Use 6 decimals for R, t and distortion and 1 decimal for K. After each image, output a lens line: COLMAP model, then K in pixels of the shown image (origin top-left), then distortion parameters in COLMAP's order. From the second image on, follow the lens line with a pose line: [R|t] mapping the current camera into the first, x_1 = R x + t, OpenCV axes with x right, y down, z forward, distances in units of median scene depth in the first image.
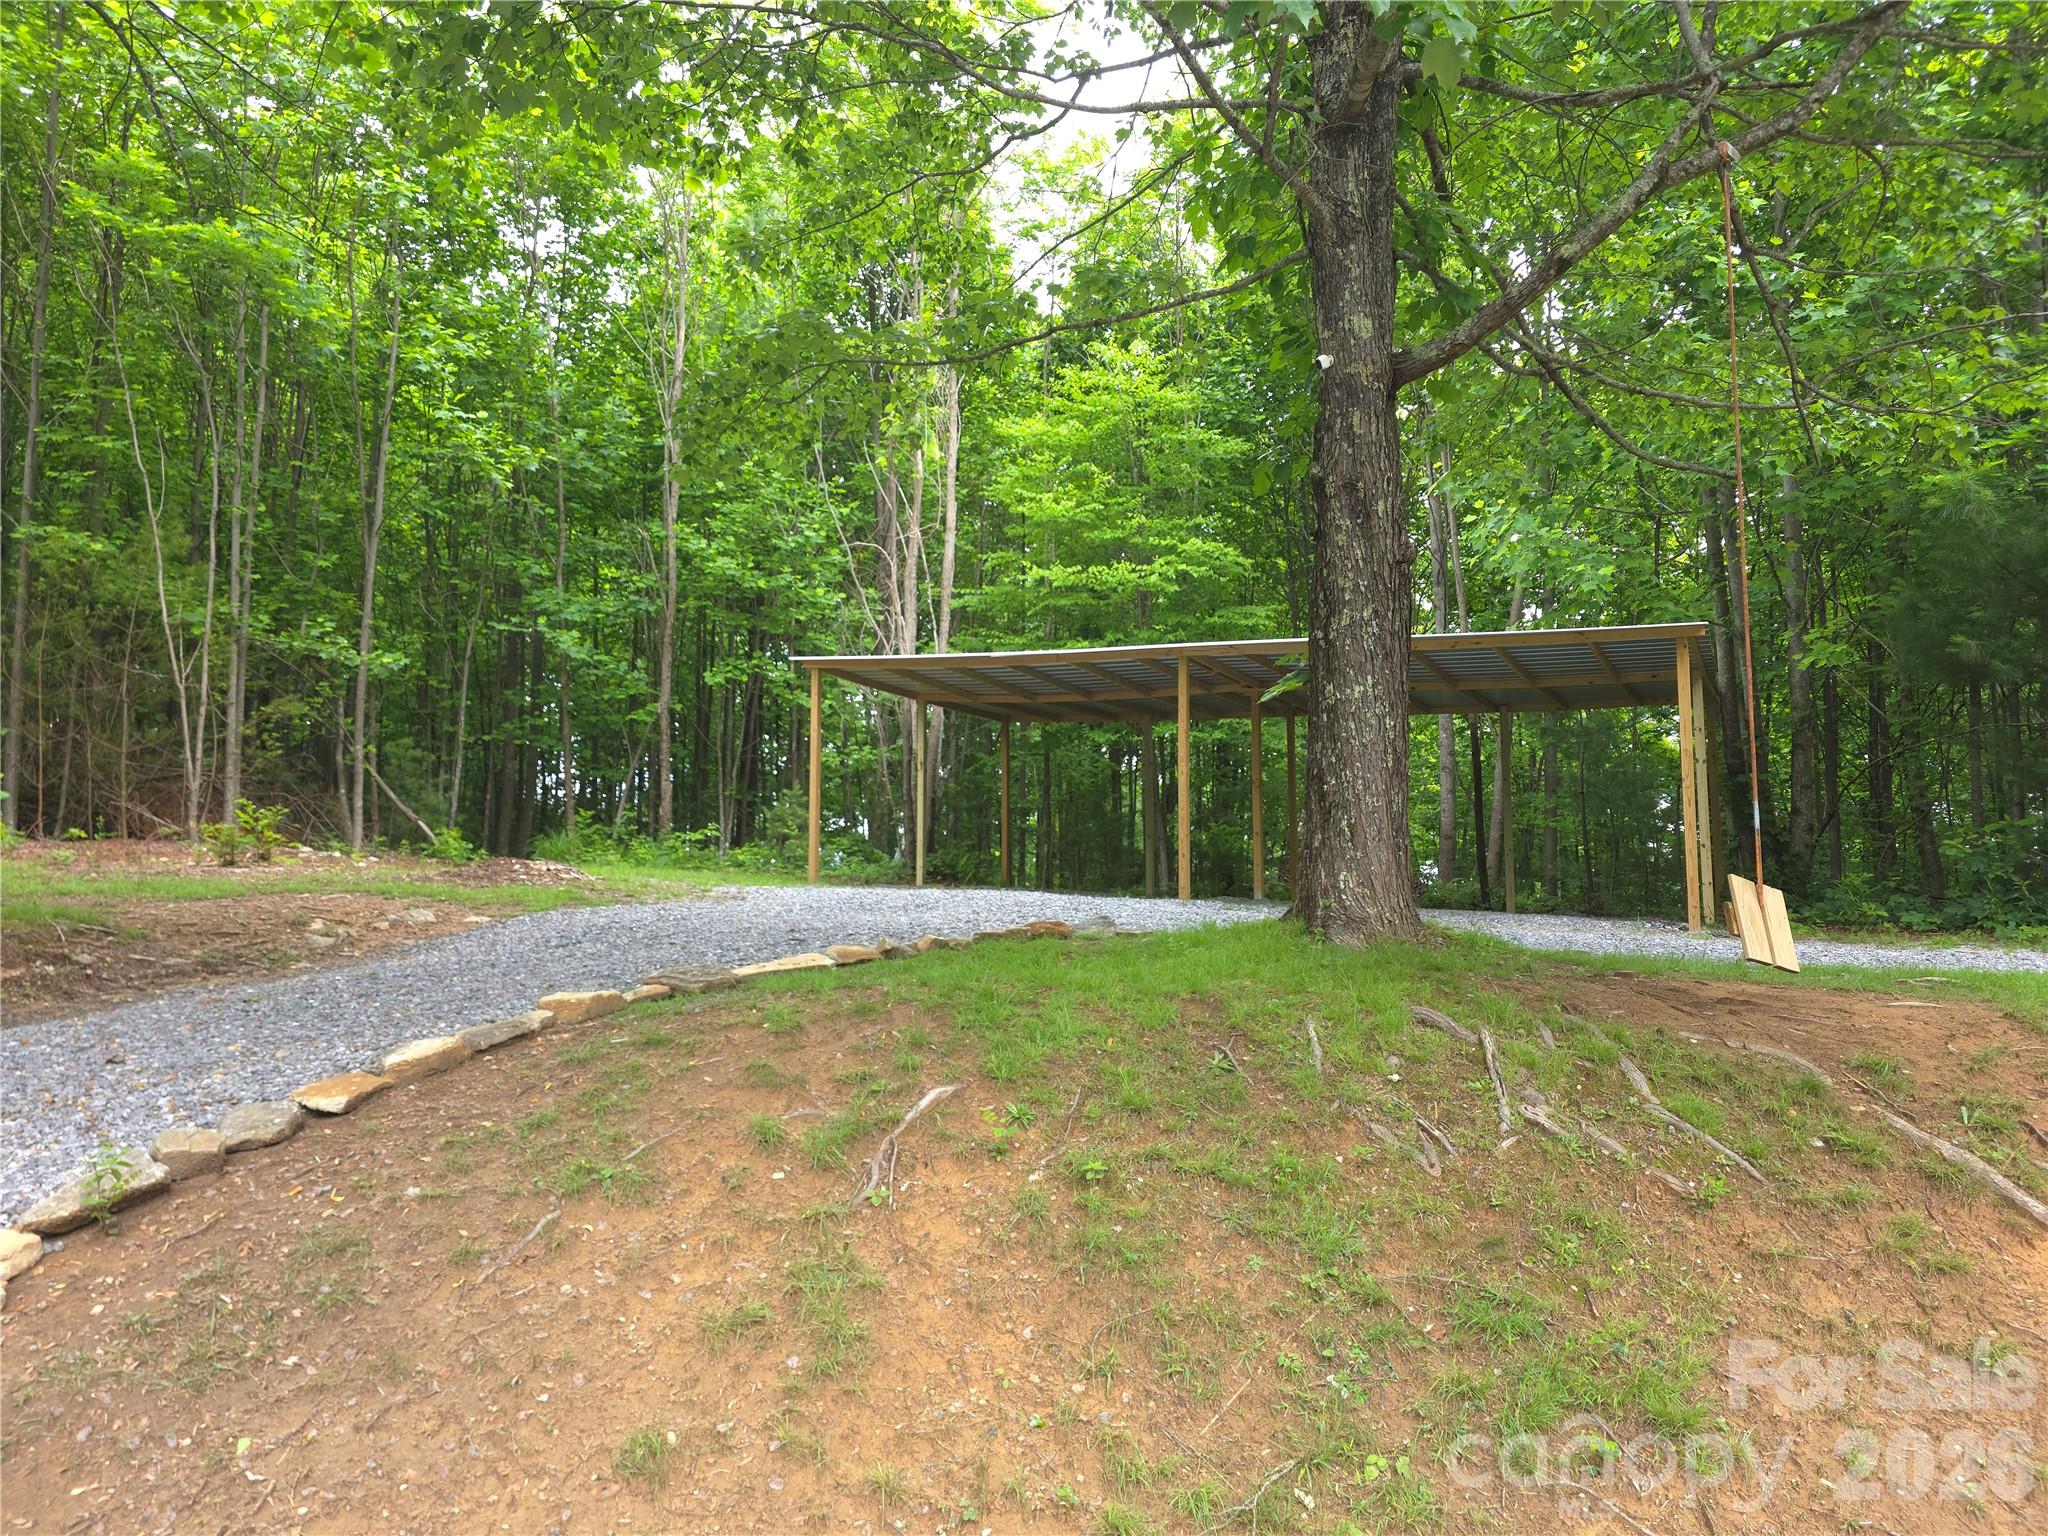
lens RADIAL K [[1356.6, 0, 1027.4], [0, 1356.6, 757.7], [0, 0, 1]] dist [0.039220, -0.043341]
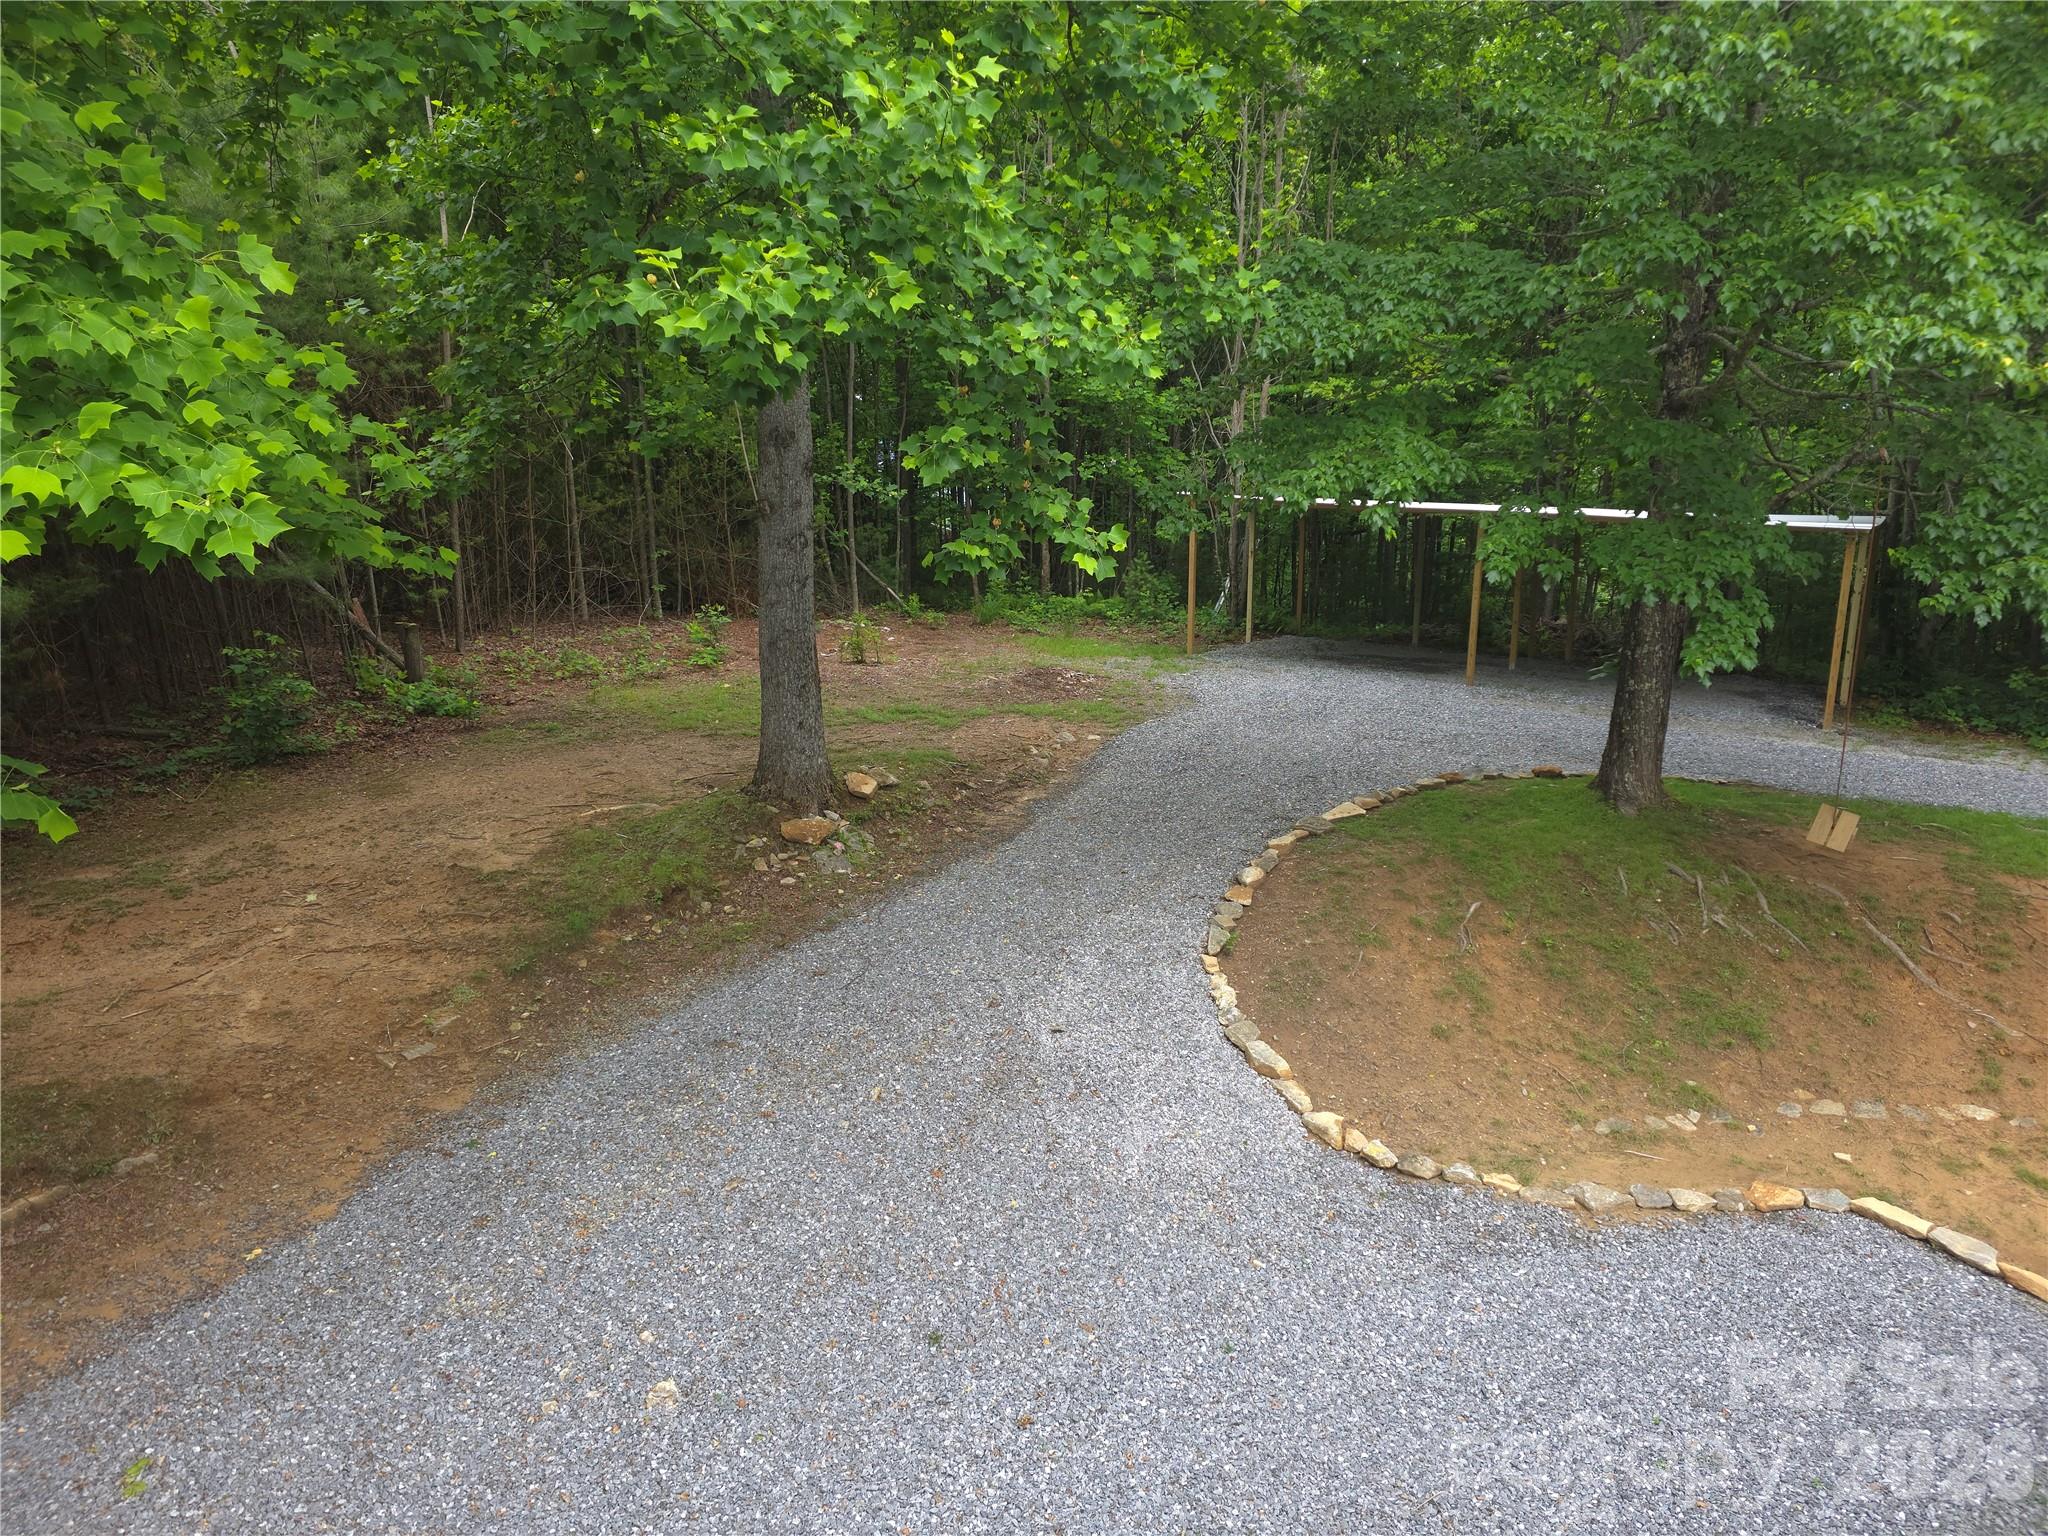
lens RADIAL K [[1356.6, 0, 1014.9], [0, 1356.6, 779.4], [0, 0, 1]] dist [0.039220, -0.043341]
pose [[0.994694, 0.020311, -0.100853, -0.701523], [0.011309, 0.952789, 0.303423, -0.802237], [0.102254, -0.302953, 0.947504, -1.515715]]
